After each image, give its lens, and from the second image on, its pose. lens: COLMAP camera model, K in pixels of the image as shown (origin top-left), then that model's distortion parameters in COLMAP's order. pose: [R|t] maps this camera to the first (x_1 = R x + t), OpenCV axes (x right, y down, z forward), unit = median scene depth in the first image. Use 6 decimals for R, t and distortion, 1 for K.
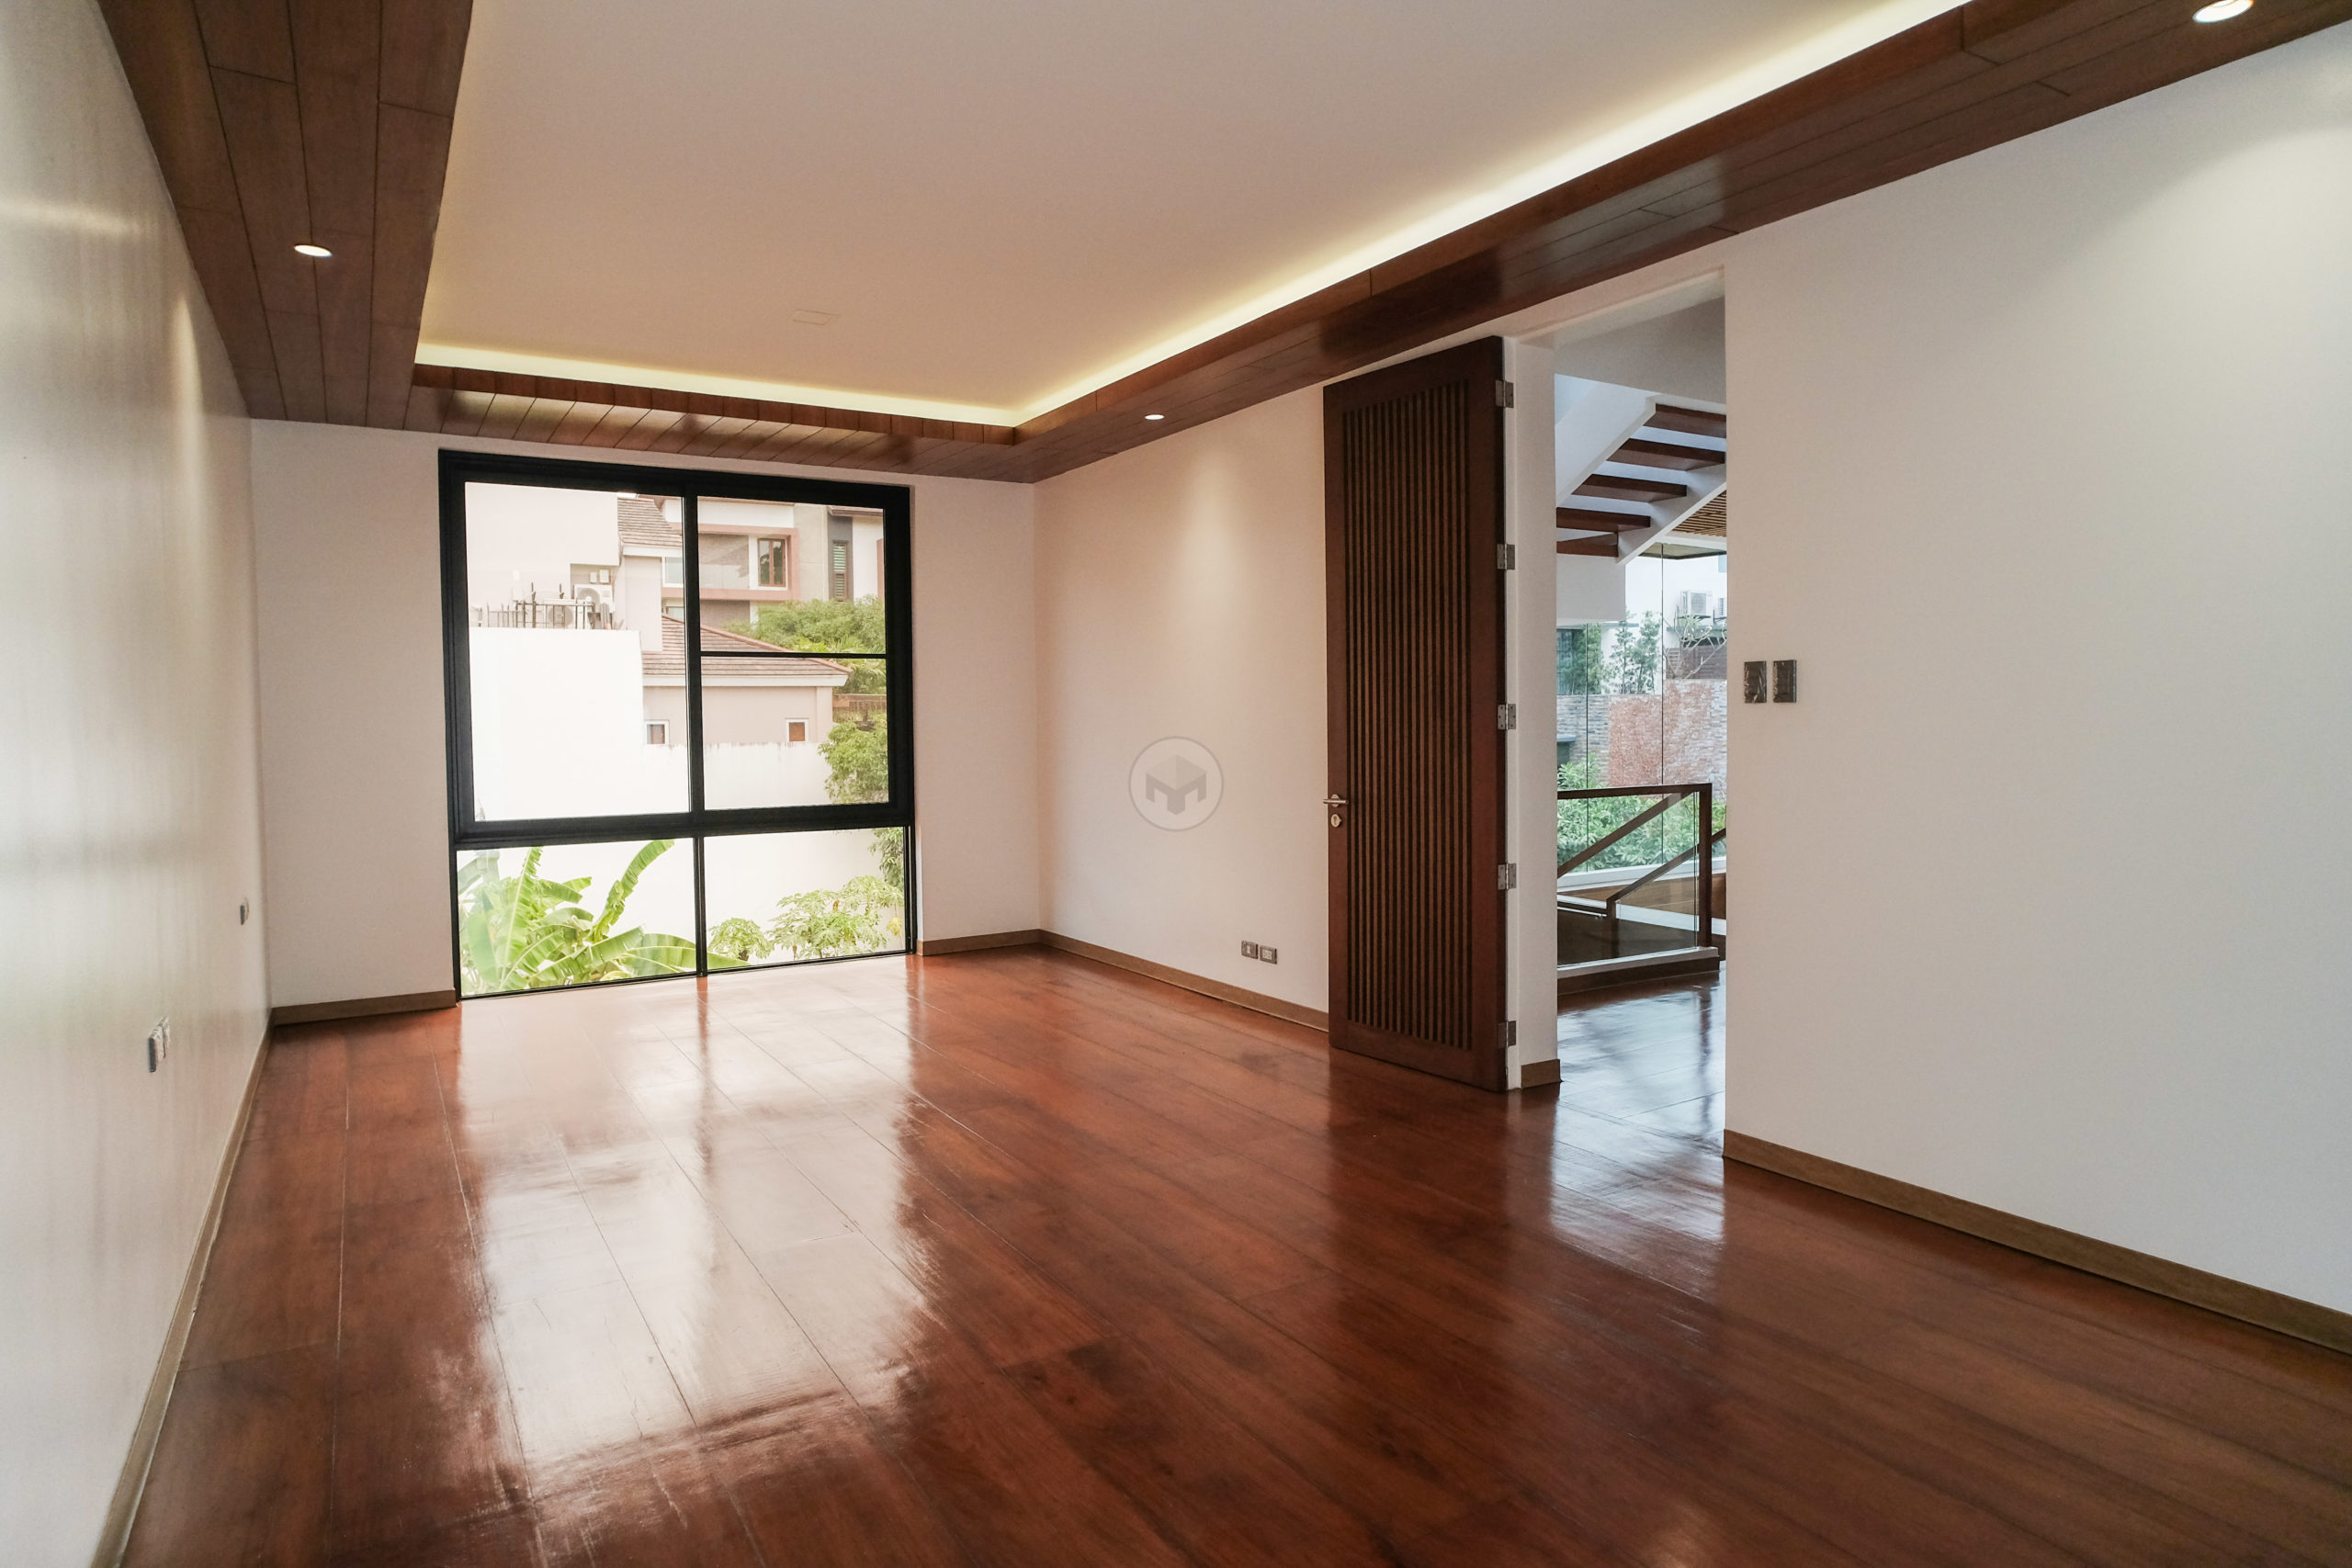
lens RADIAL K [[1363.2, 0, 1169.4], [0, 1363.2, 753.4], [0, 0, 1]] dist [-0.031158, 0.024256]
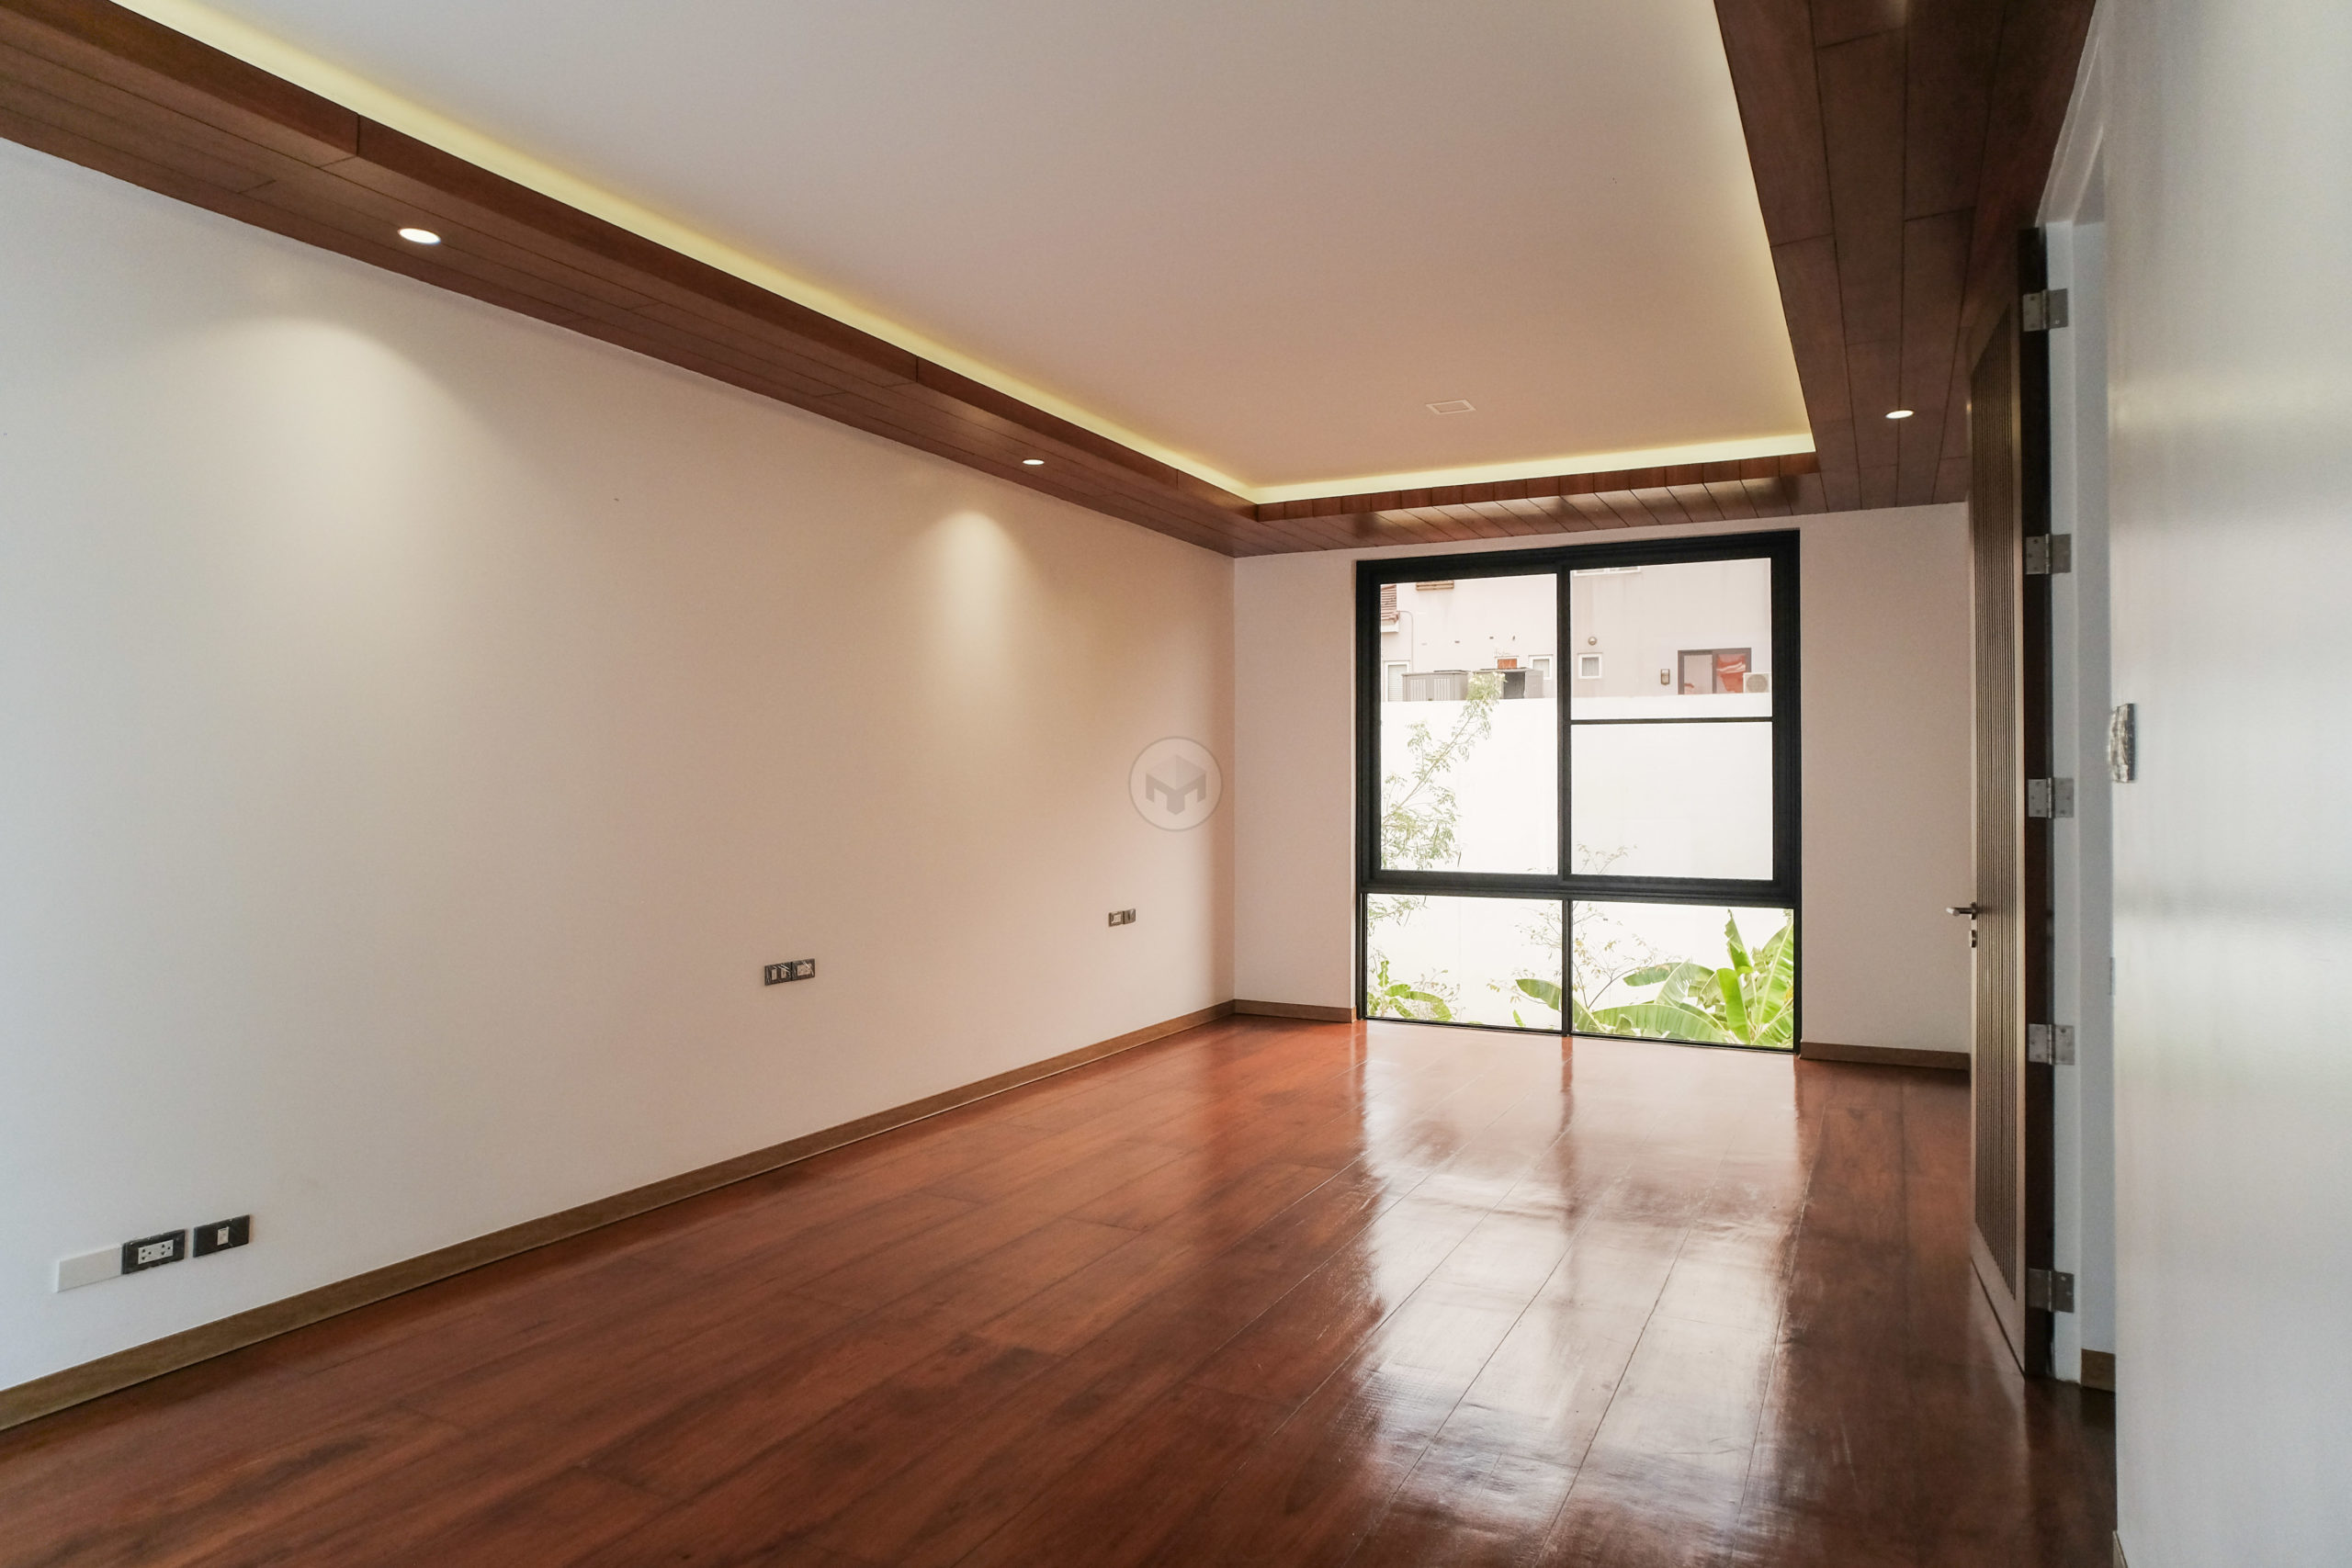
lens RADIAL K [[1363.2, 0, 1169.4], [0, 1363.2, 753.4], [0, 0, 1]] dist [-0.031158, 0.024256]
pose [[0.523818, -0.010106, -0.851771, 0.381687], [-0.032433, 0.998968, -0.031798, -0.007088], [0.851213, 0.044282, 0.522949, 0.199559]]
